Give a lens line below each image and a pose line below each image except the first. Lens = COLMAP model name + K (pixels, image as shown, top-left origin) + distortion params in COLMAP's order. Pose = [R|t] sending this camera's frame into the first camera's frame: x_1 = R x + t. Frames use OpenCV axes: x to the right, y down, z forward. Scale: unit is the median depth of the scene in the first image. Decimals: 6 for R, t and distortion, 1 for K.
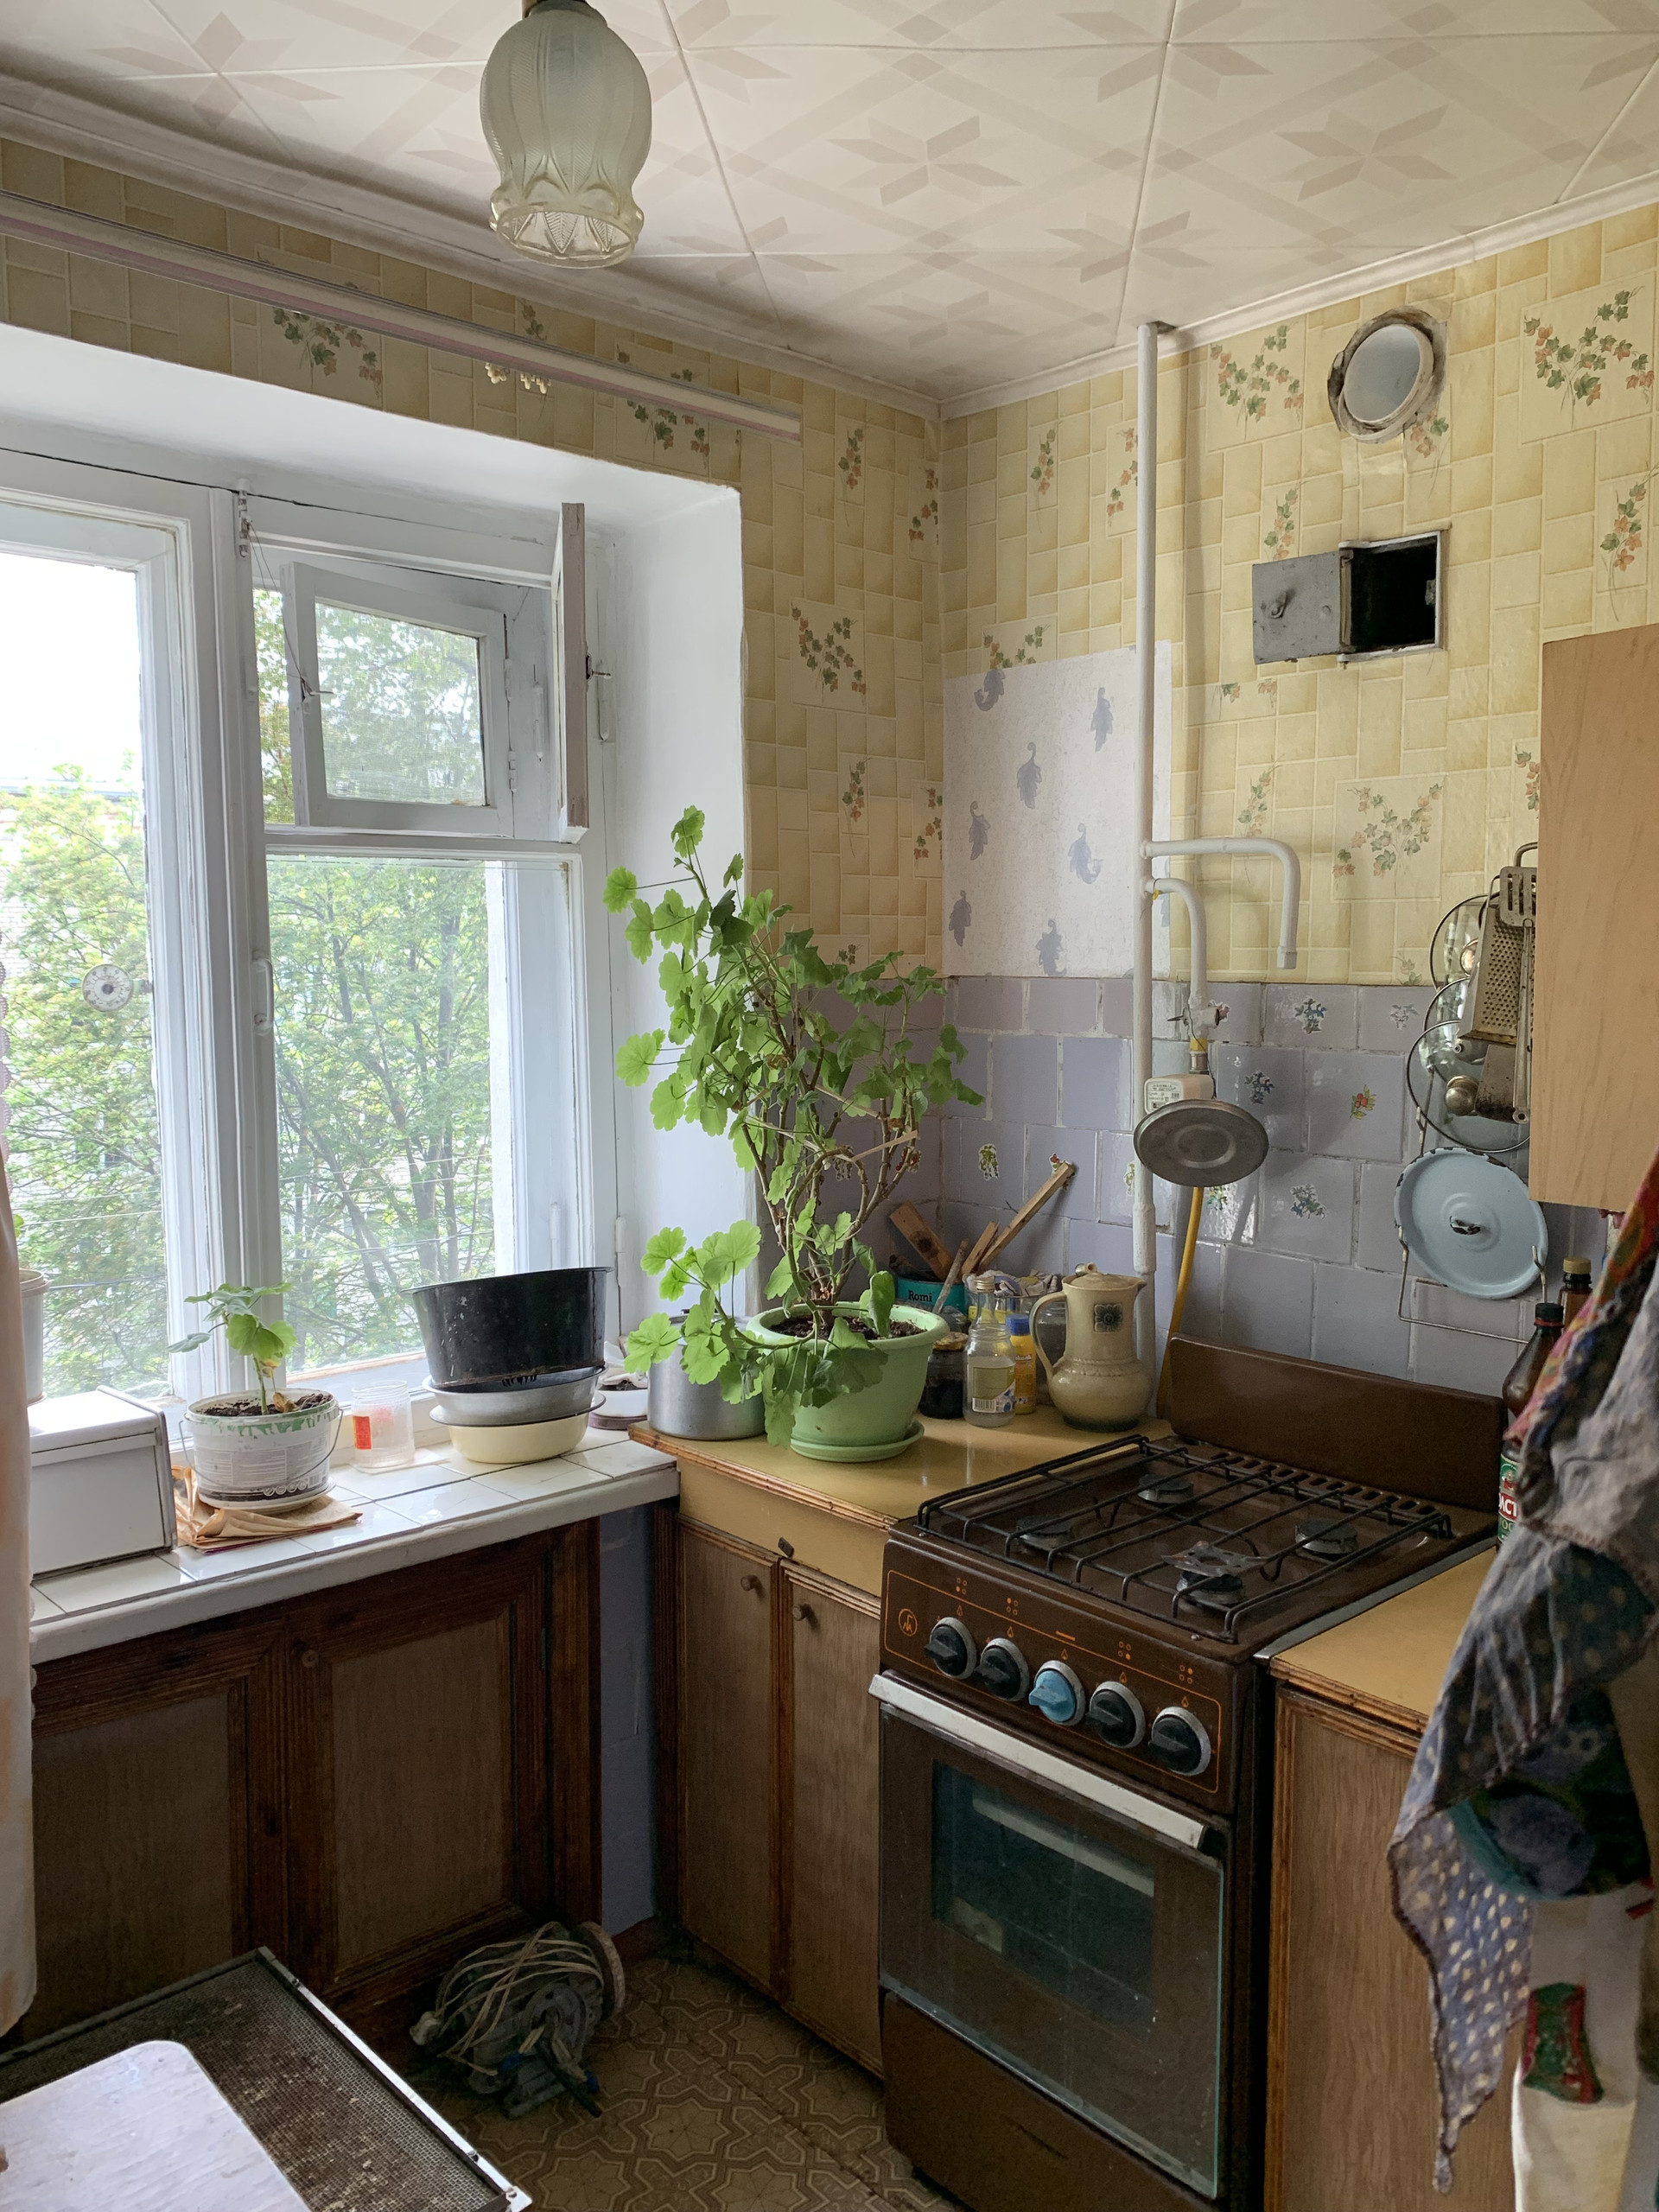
lens RADIAL K [[1713.9, 0, 829.5], [0, 1713.9, 1106.0], [0, 0, 1]] dist [-0.039421, 0.061997]
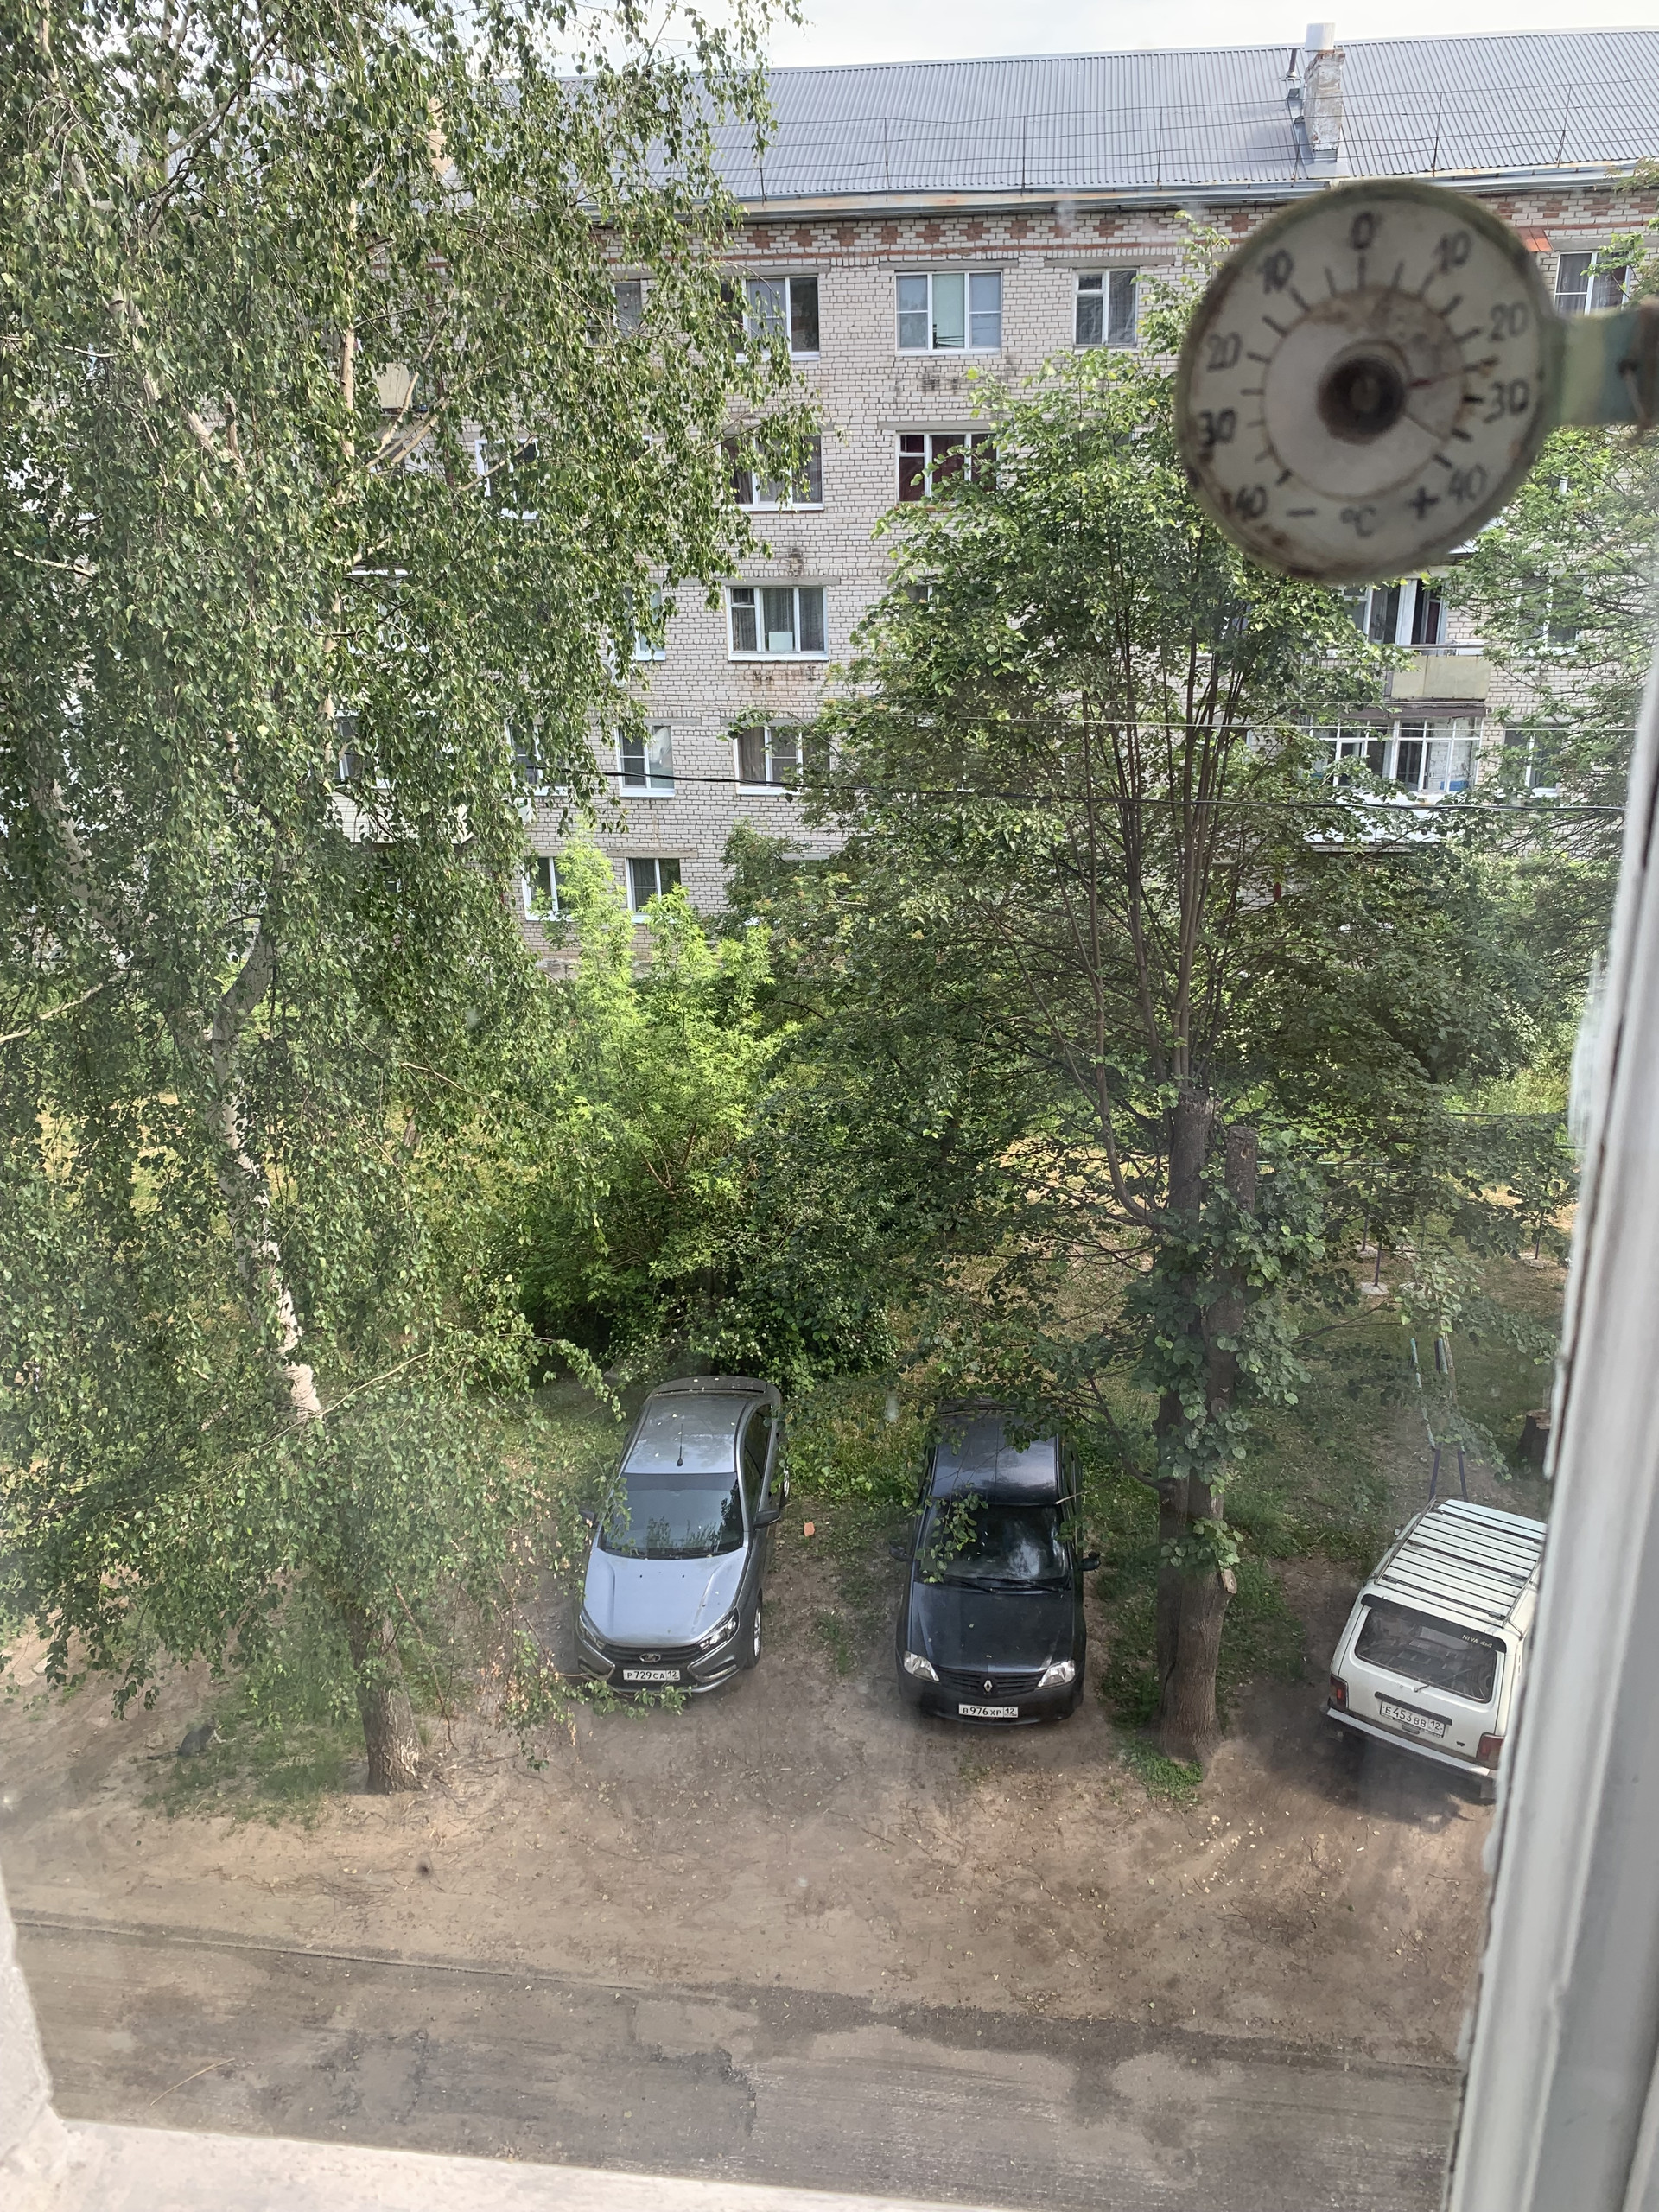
lens RADIAL K [[1713.9, 0, 829.5], [0, 1713.9, 1106.0], [0, 0, 1]] dist [-0.039421, 0.061997]
pose [[0.650701, 0.271359, -0.709192, -0.081134], [-0.042911, 0.945614, 0.322449, -0.013652], [0.758121, -0.179386, 0.626956, 0.207537]]
